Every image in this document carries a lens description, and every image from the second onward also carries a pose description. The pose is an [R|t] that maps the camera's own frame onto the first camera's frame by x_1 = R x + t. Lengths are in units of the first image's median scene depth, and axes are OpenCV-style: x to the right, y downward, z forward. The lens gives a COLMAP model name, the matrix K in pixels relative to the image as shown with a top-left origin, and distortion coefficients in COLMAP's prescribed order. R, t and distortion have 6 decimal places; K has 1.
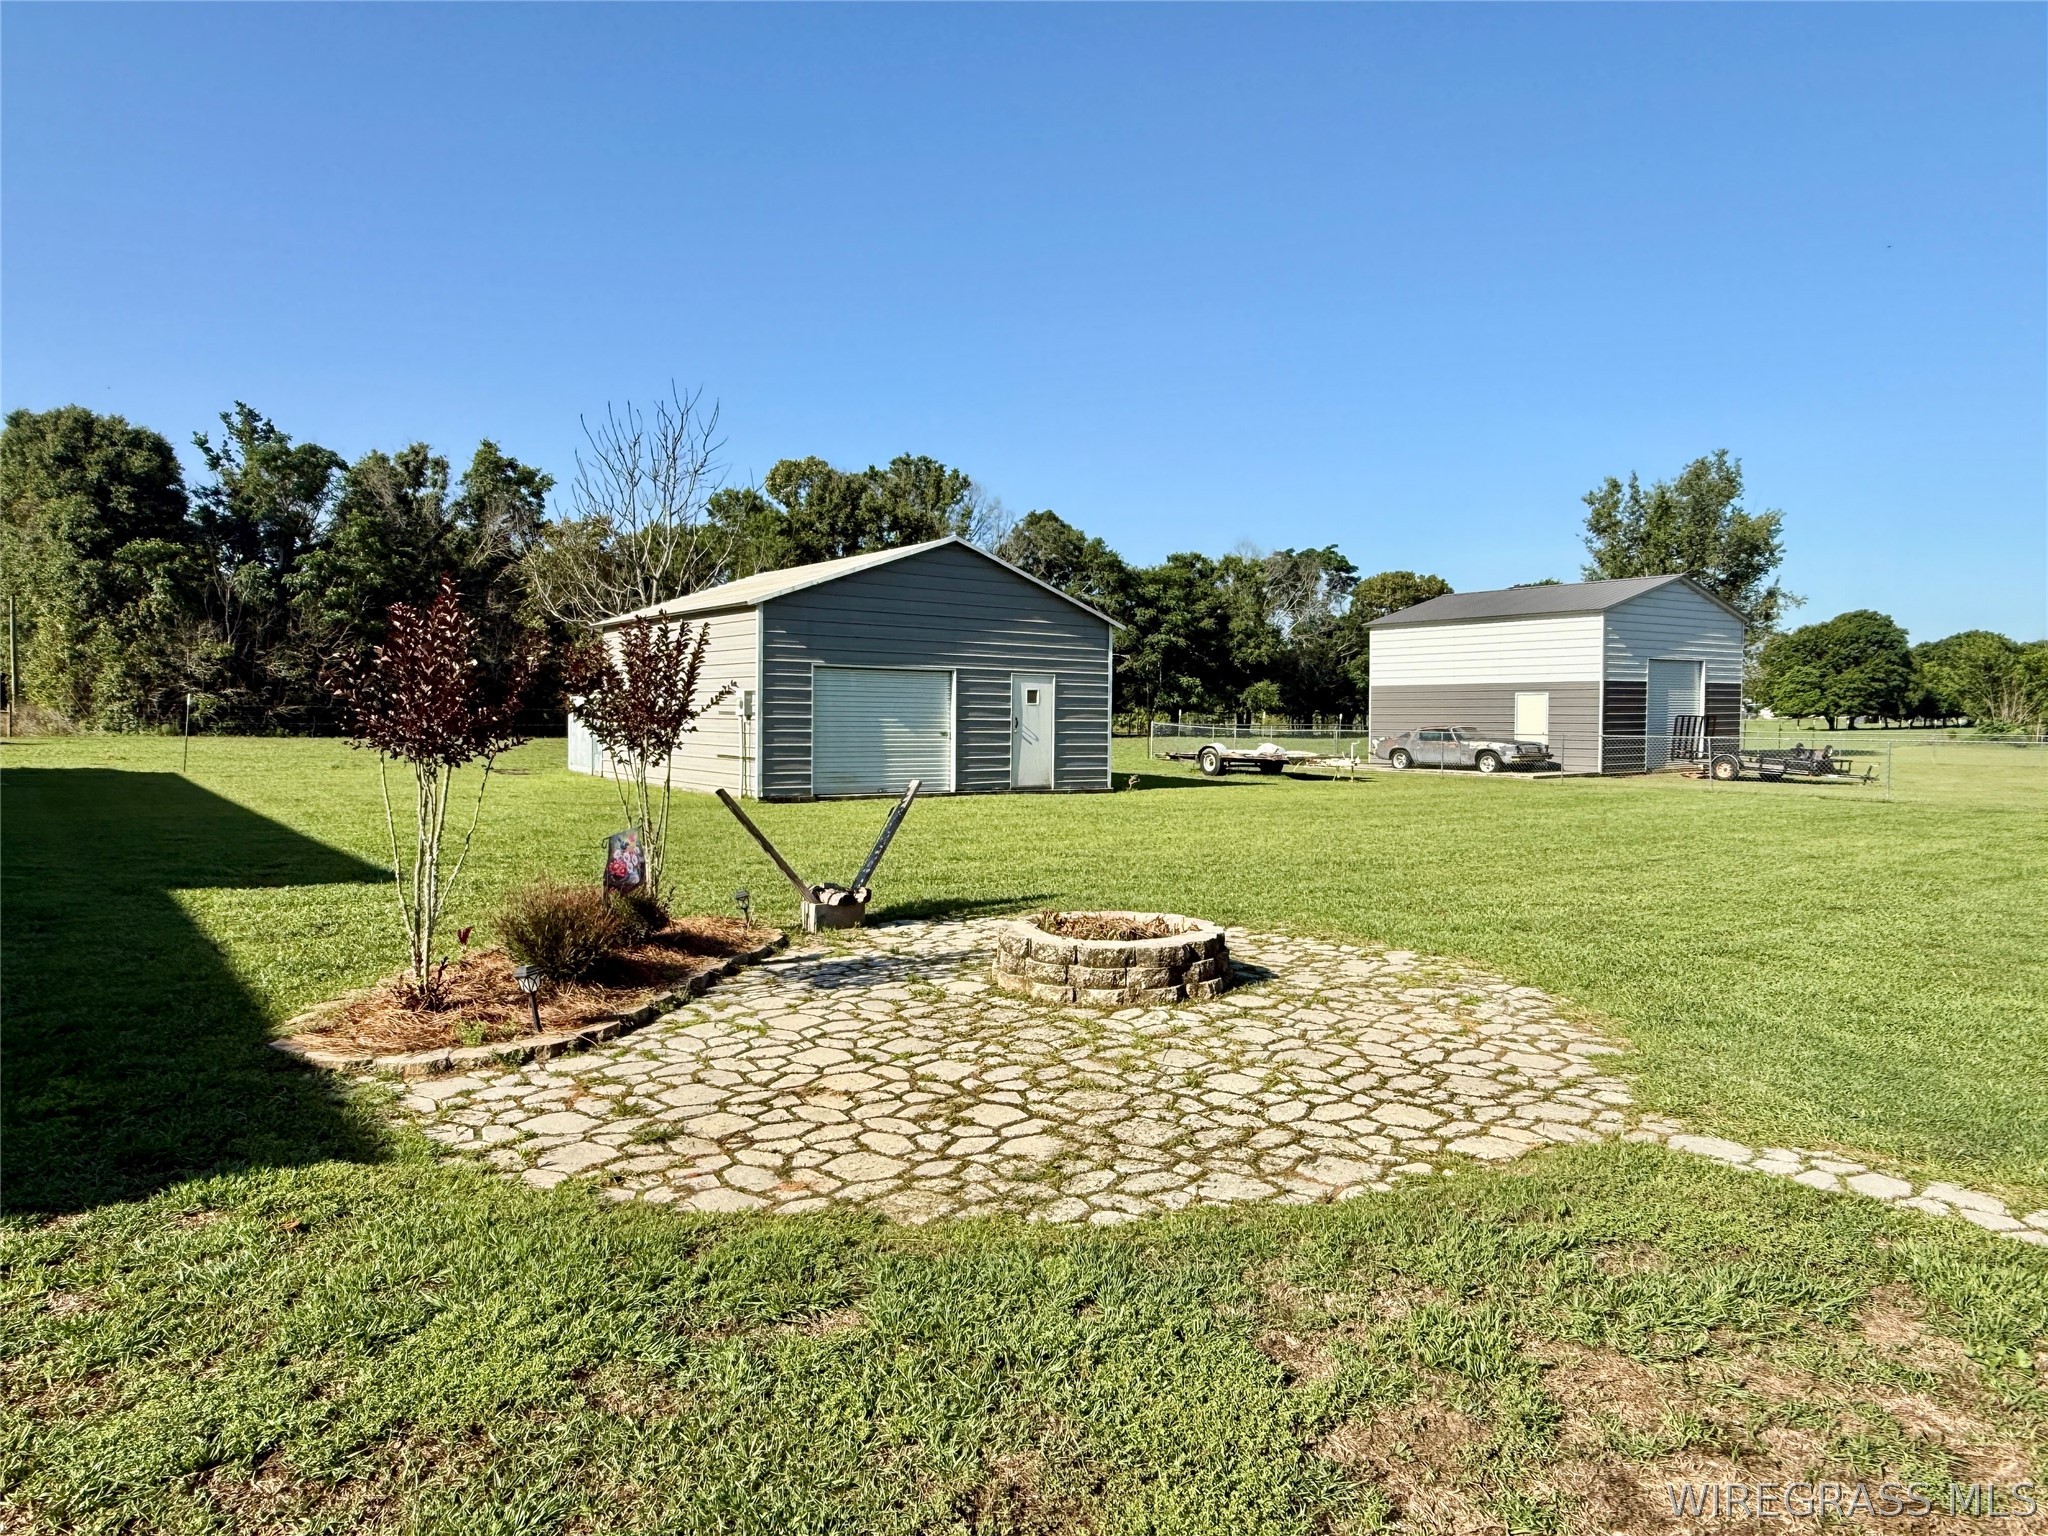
lens RADIAL K [[1354.0, 0, 1024.0], [0, 1354.0, 768.0], [0, 0, 1]] dist [0.000218, 0.000077]
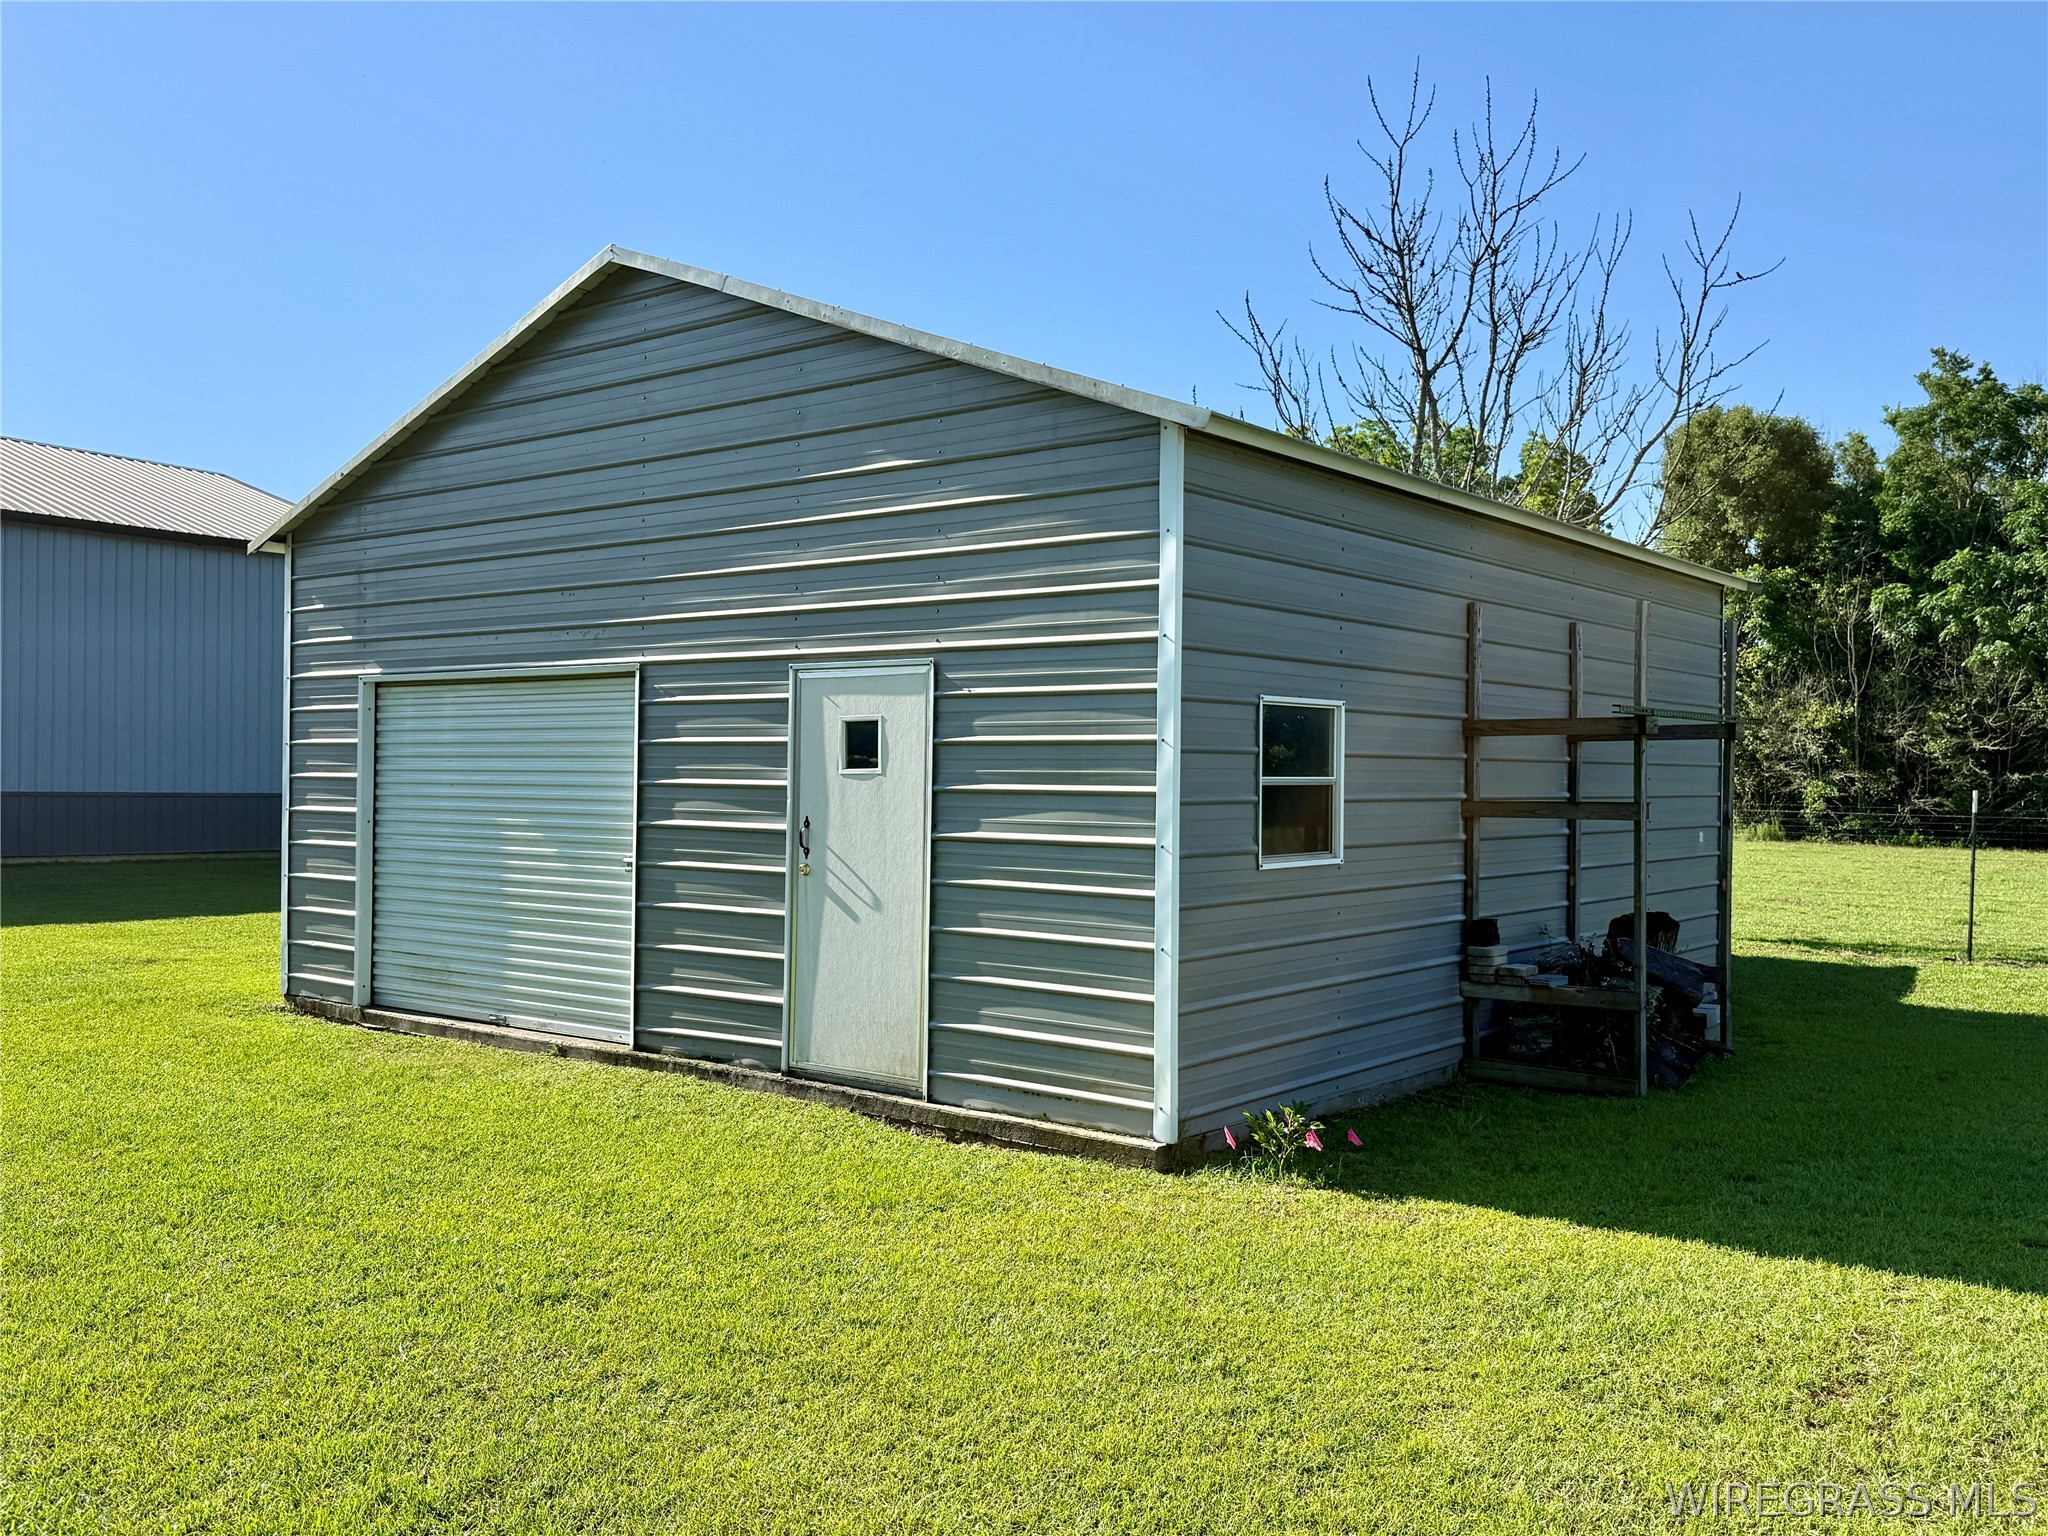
lens RADIAL K [[1709.3, 0, 1024.0], [0, 1709.3, 768.0], [0, 0, 1]] dist [0.061656, -0.004212]
pose [[0.280941, -0.016352, -0.959586, 0.244203], [-0.046231, 0.998464, -0.030550, -0.027496], [0.958611, 0.052945, 0.279753, 0.660096]]
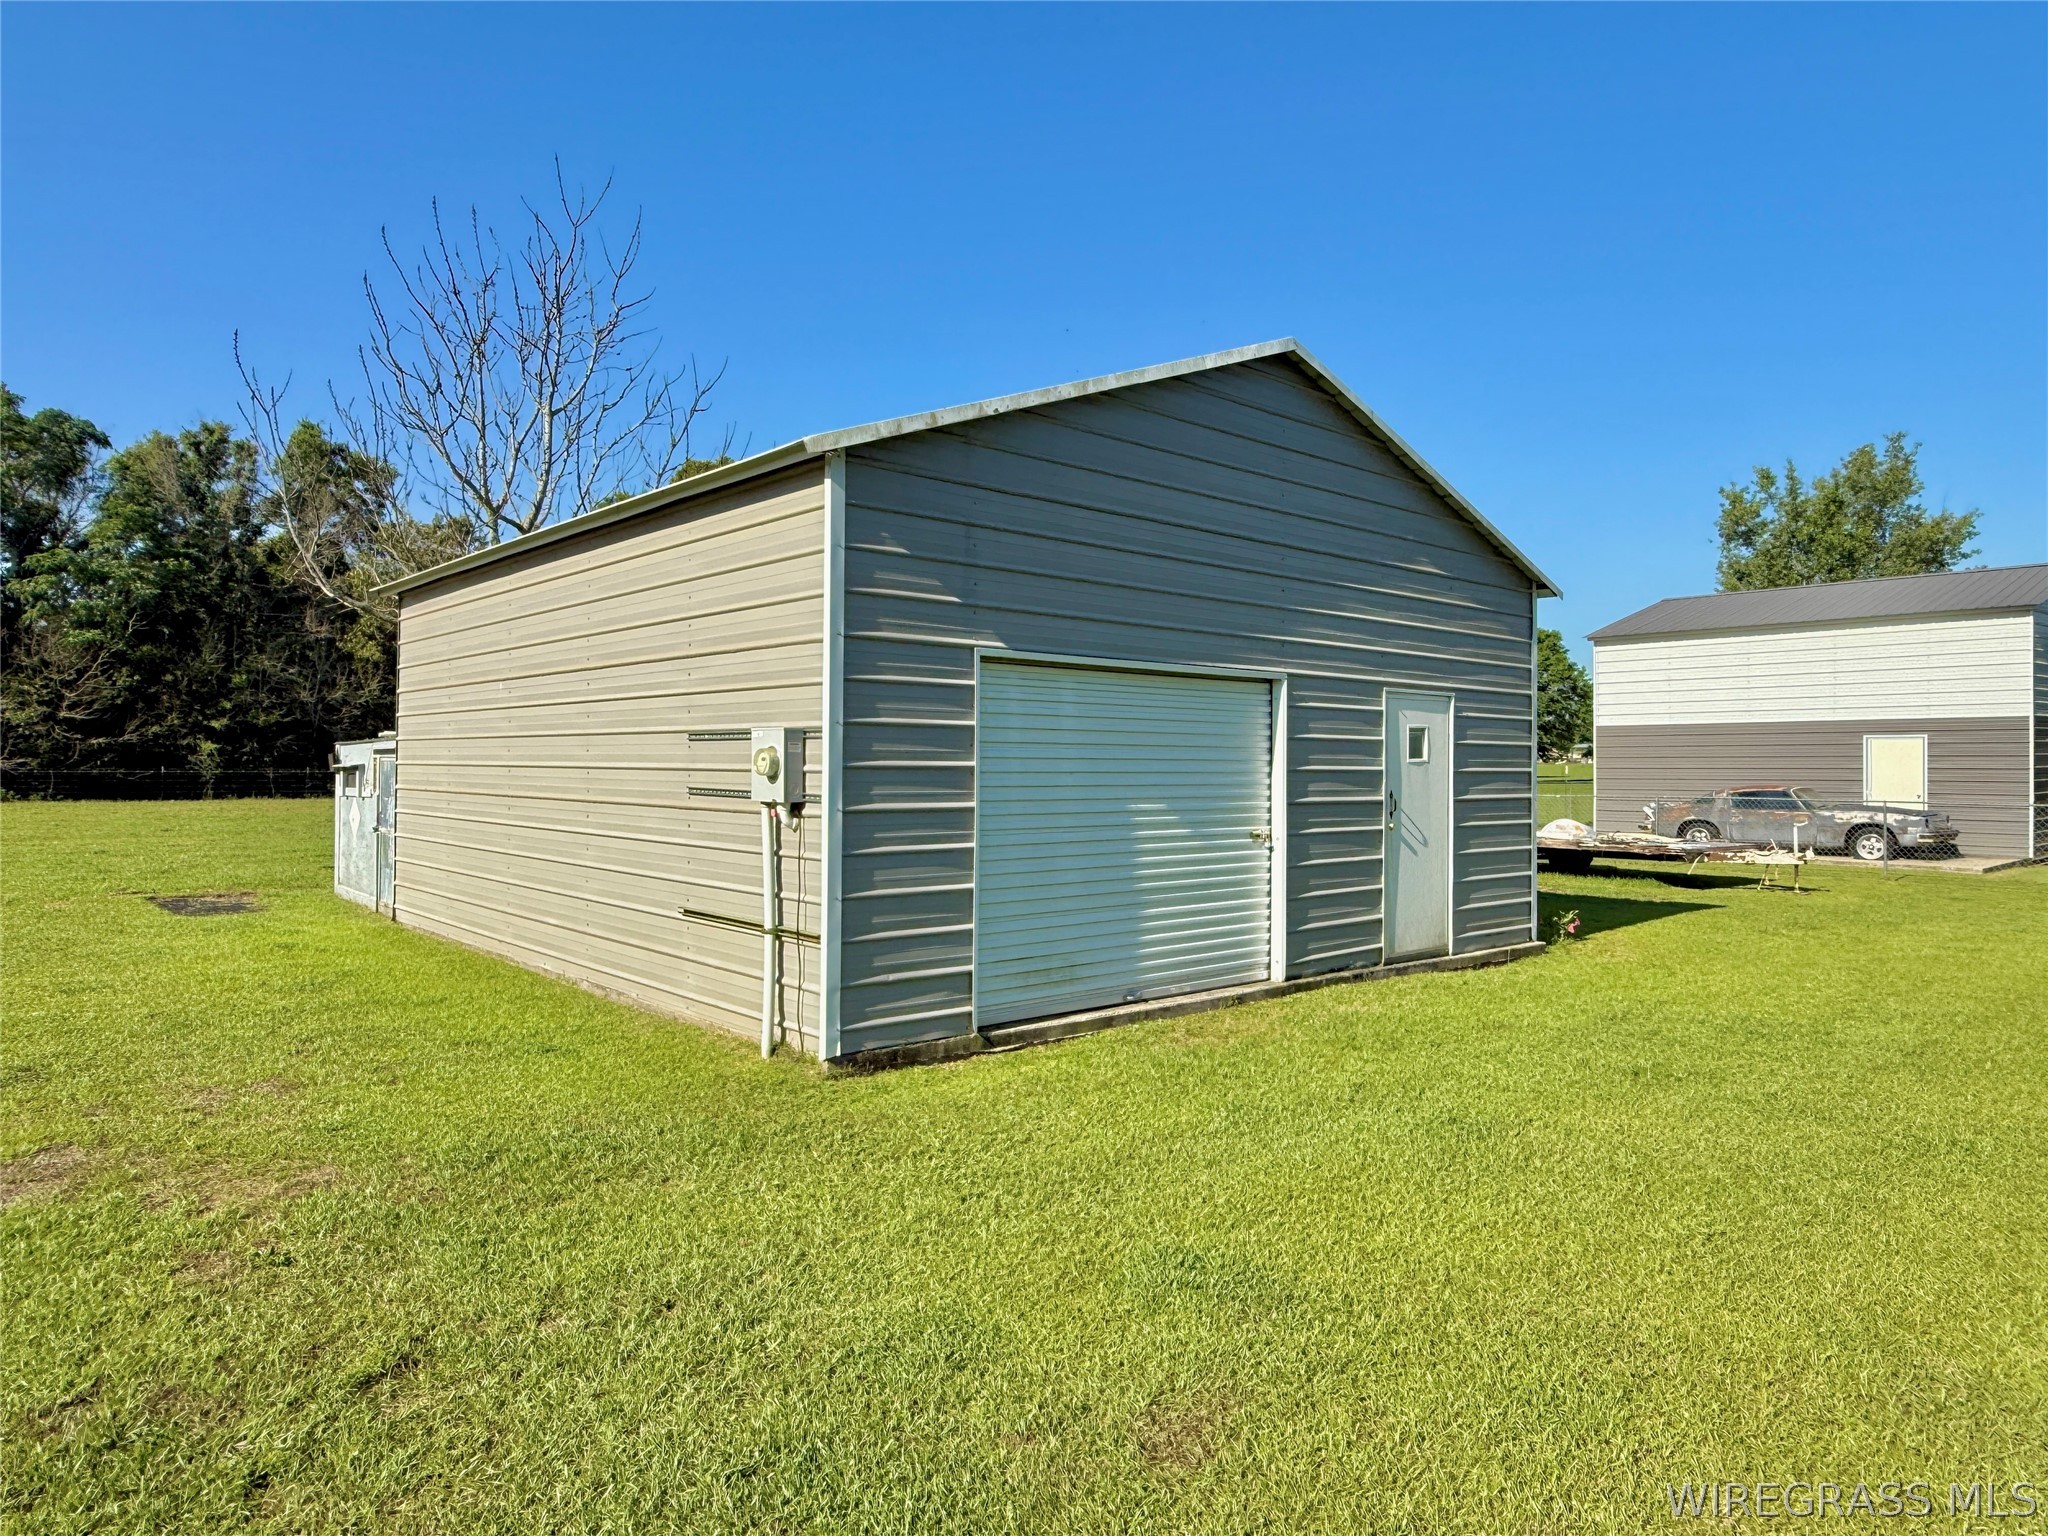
lens RADIAL K [[1295.6, 0, 1024.0], [0, 1295.6, 768.0], [0, 0, 1]] dist [0.005157, 0.002462]
pose [[0.995306, -0.004587, 0.096669, -0.111242], [0.007808, 0.999426, -0.032970, -0.022769], [-0.096463, 0.033570, 0.994770, 0.425941]]
